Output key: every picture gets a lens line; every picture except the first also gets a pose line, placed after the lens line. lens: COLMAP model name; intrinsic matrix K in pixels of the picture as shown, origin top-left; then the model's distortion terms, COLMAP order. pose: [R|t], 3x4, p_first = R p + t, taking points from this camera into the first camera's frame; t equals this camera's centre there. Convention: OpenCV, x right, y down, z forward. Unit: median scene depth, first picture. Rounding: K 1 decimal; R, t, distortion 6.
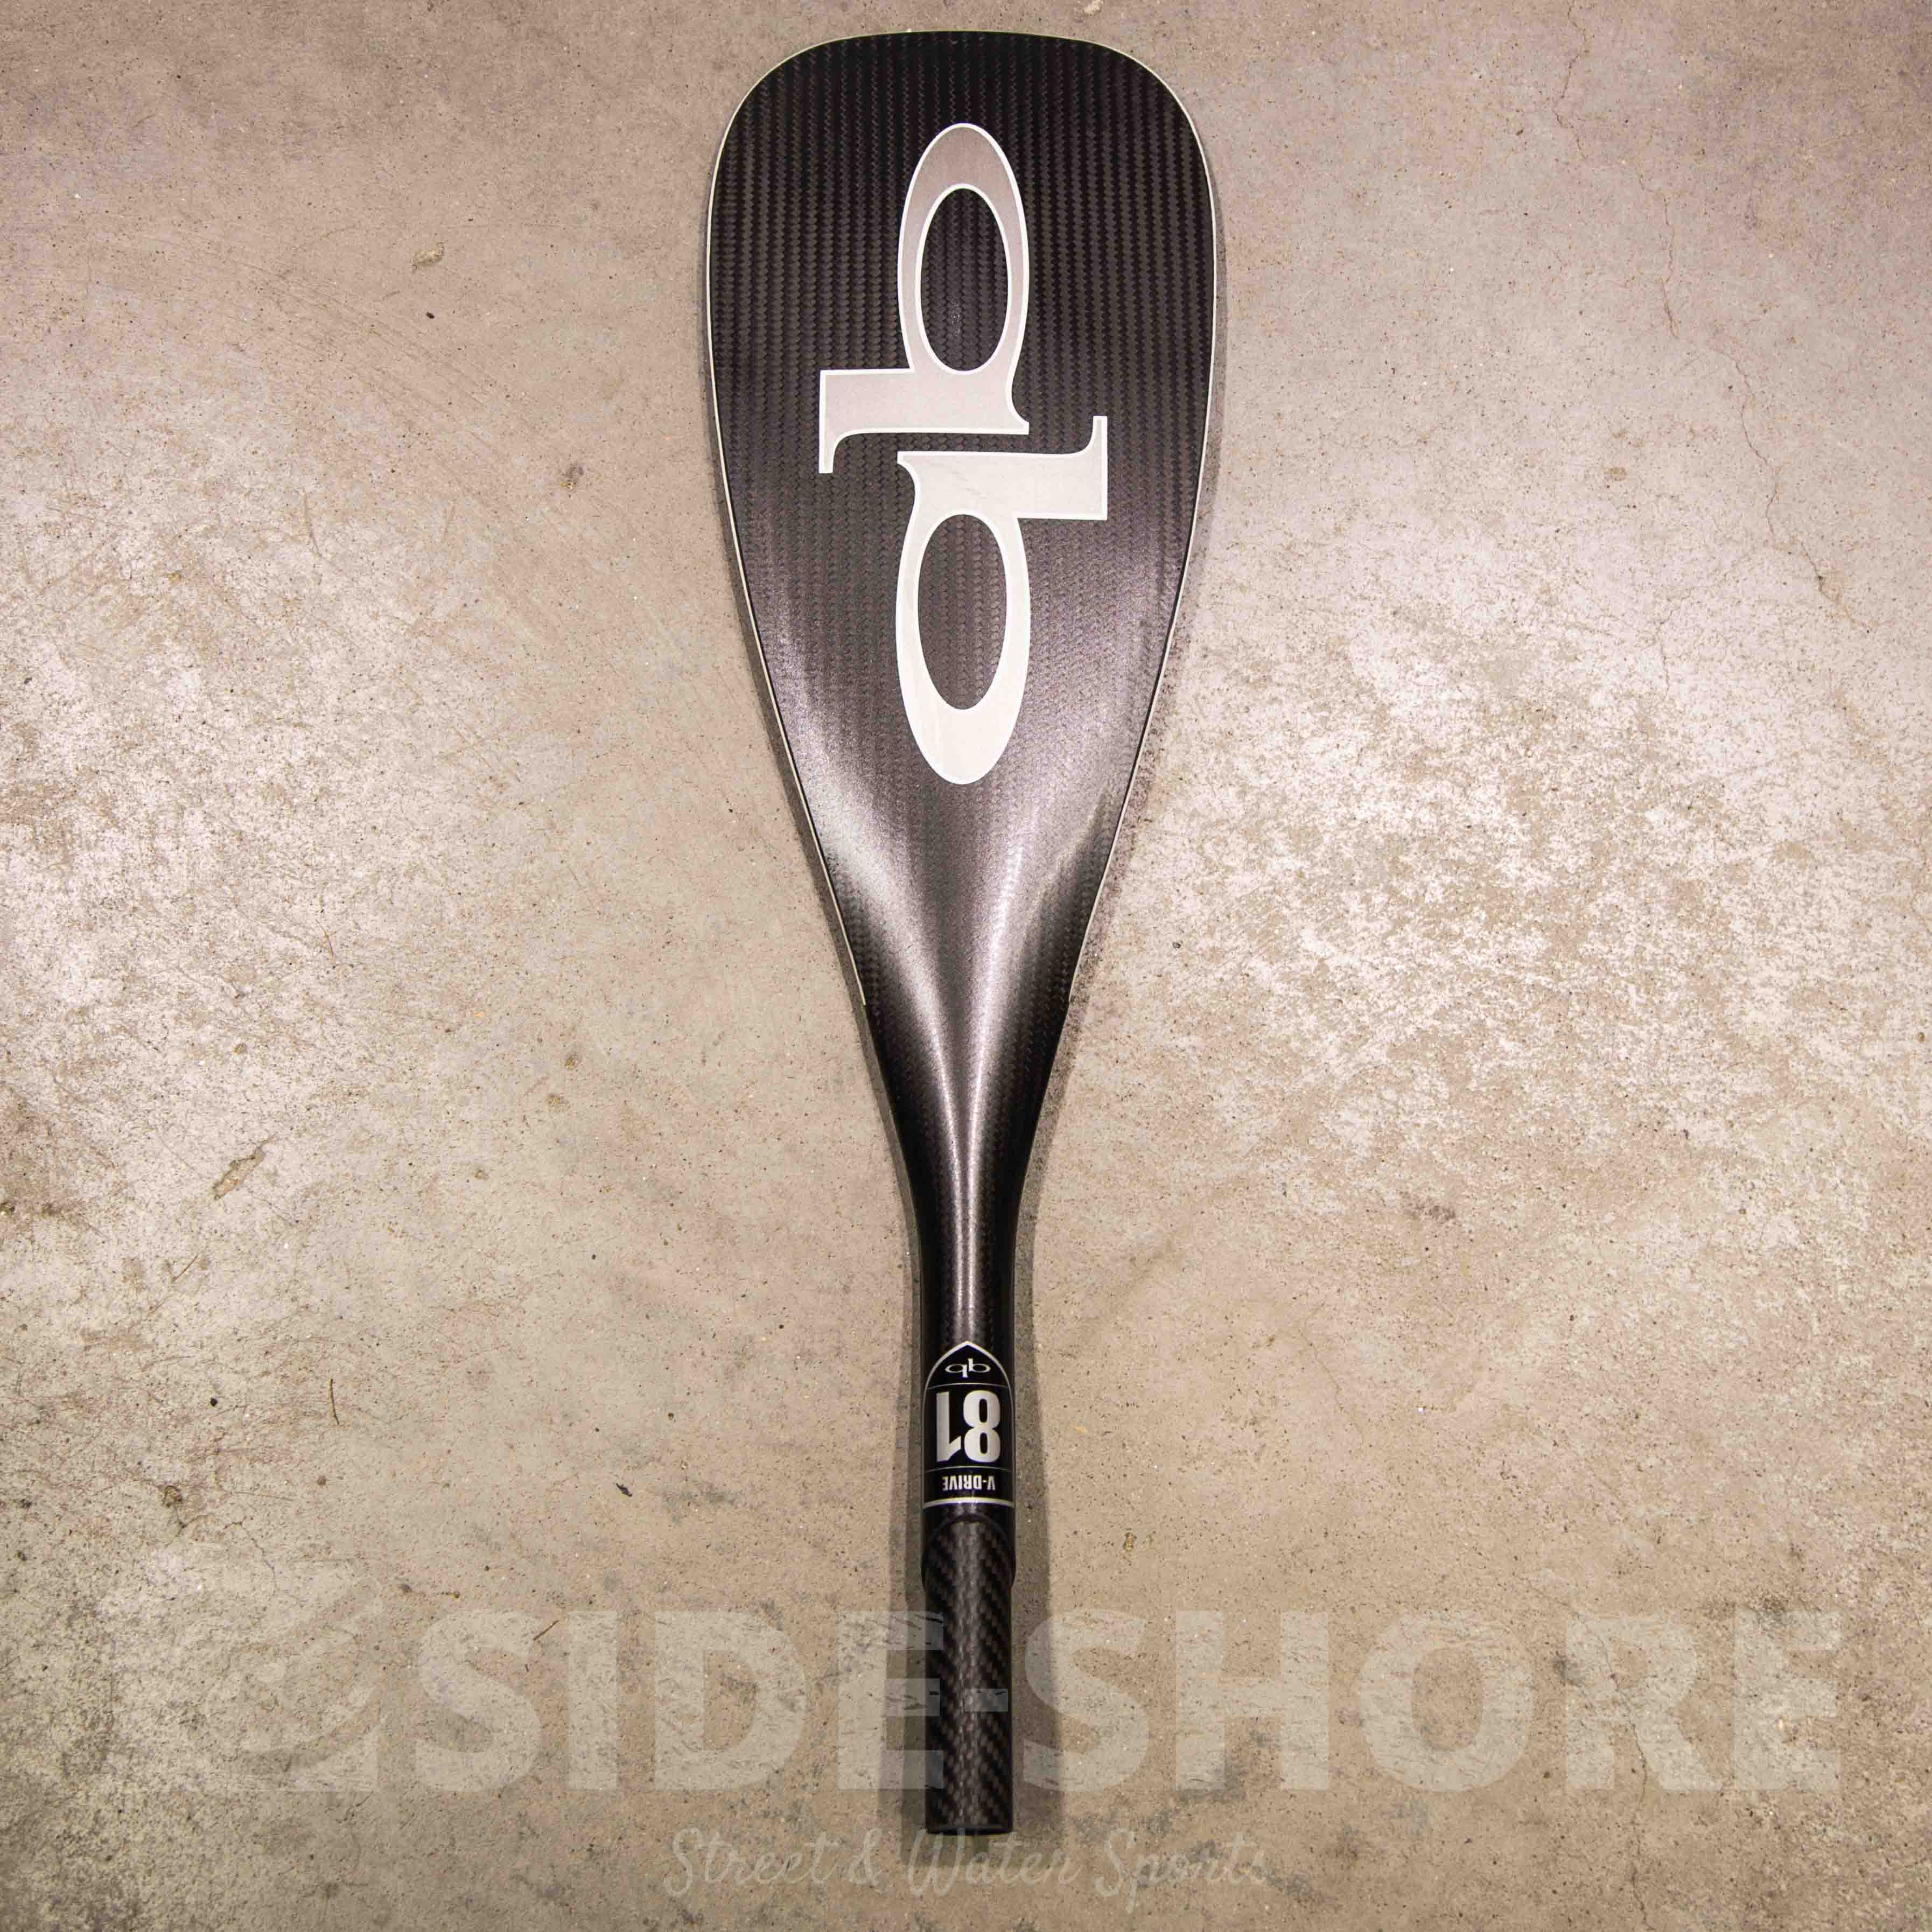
lens RADIAL K [[2566.5, 0, 974.2], [0, 2566.5, 964.2], [0, 0, 1]] dist [0.028599, 0.022634]
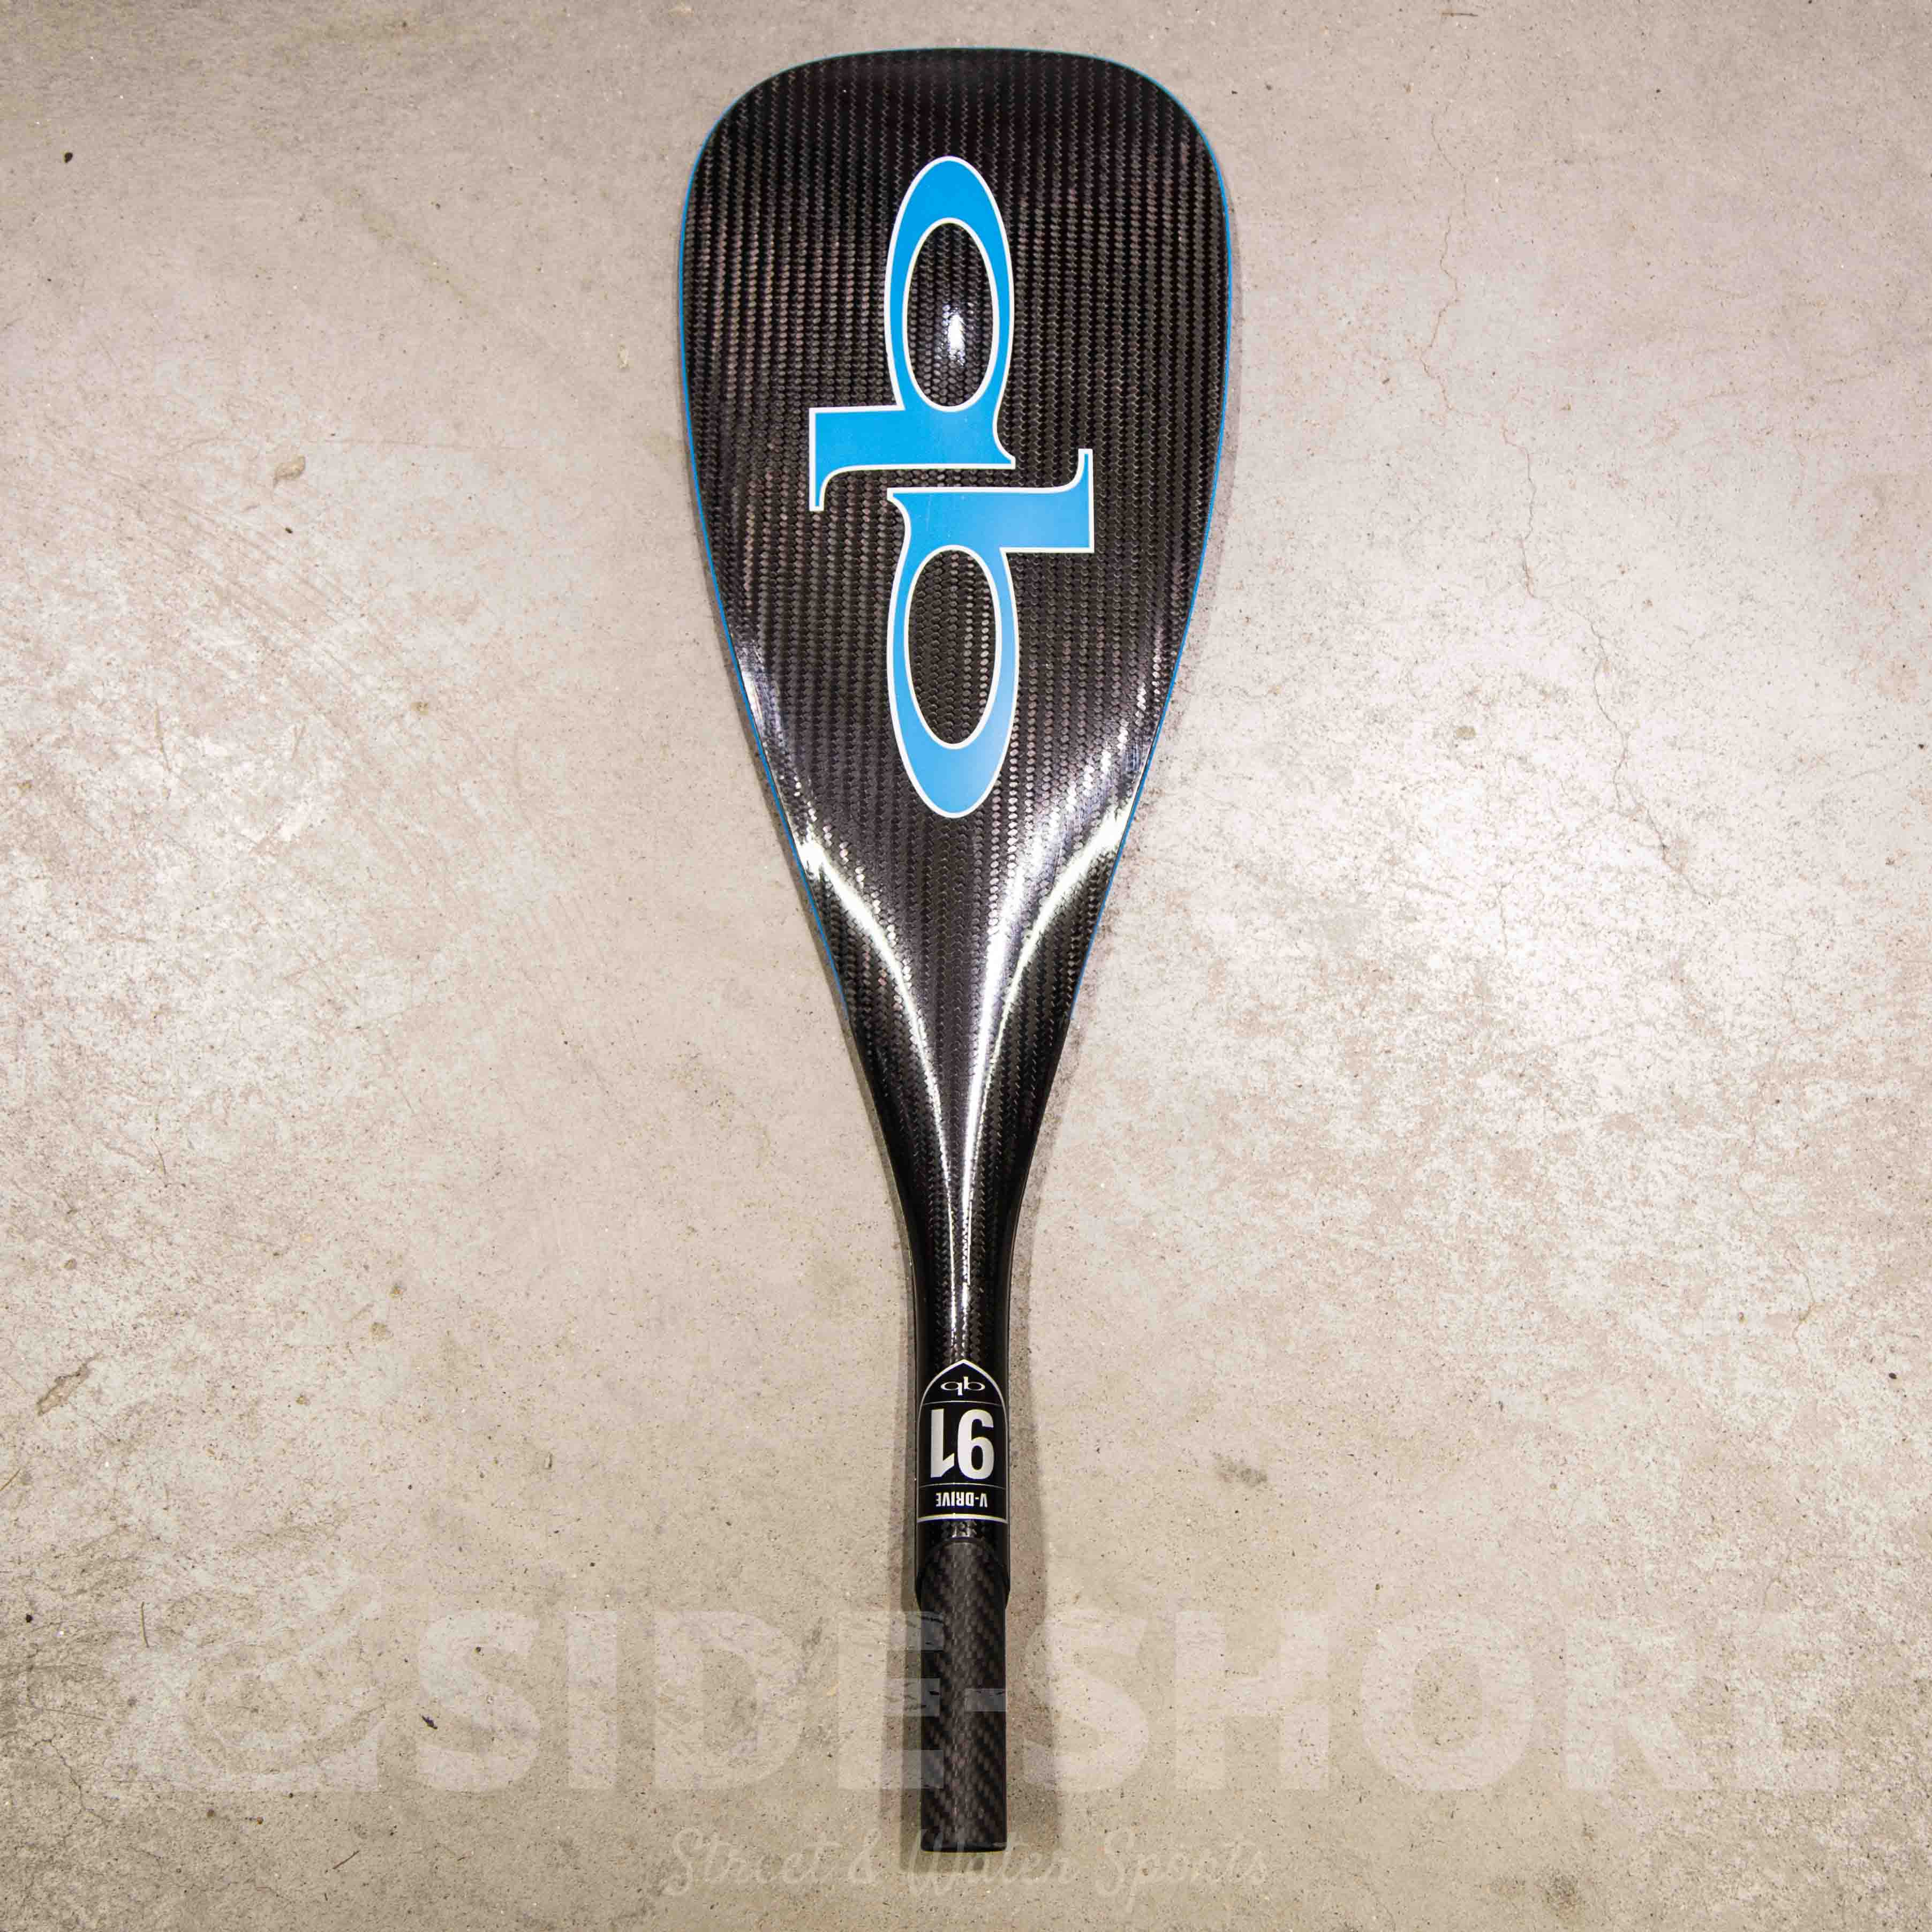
lens RADIAL K [[2566.5, 0, 974.2], [0, 2566.5, 964.2], [0, 0, 1]] dist [0.028599, 0.022634]
pose [[0.999211, 0.036173, -0.016405, 0.080522], [-0.035784, 0.999085, 0.023412, -0.120101], [0.017237, -0.022807, 0.999591, -0.001389]]
